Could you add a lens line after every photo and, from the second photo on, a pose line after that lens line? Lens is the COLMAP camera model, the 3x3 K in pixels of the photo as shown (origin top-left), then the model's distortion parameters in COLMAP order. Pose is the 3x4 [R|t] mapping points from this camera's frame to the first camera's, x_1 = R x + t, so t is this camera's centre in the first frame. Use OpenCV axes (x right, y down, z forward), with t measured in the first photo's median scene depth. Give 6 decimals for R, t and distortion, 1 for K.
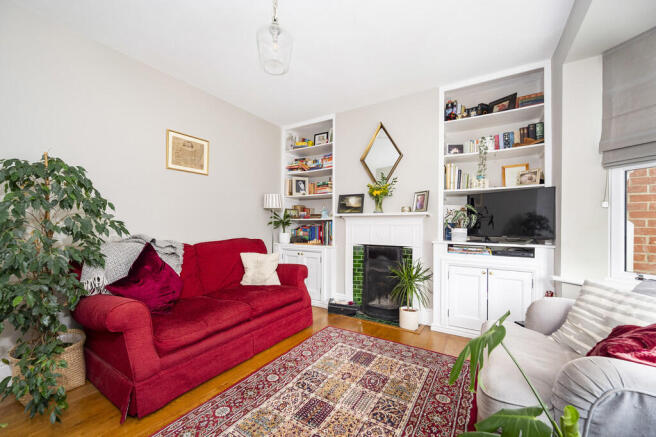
lens RADIAL K [[263.3, 0, 327.3], [0, 263.3, 221.4], [0, 0, 1]] dist [0.000833, 0.000228]
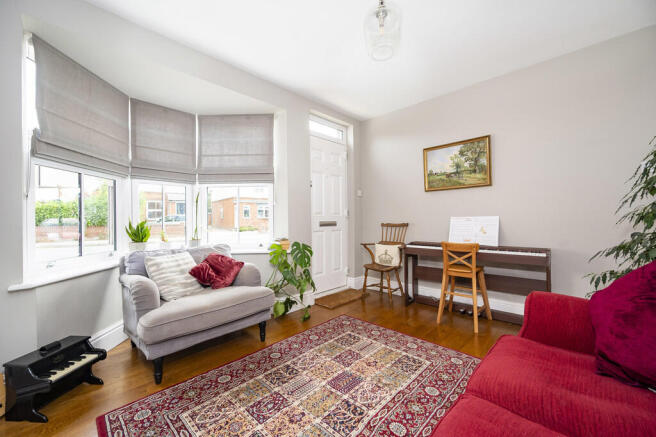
lens RADIAL K [[263.3, 0, 328.7], [0, 263.3, 219.2], [0, 0, 1]] dist [0.000833, 0.000228]
pose [[-0.979888, 0.006132, 0.199453, -0.190631], [0.004357, 0.999947, -0.009334, 0.037722], [-0.199499, -0.008278, -0.979863, 1.954555]]
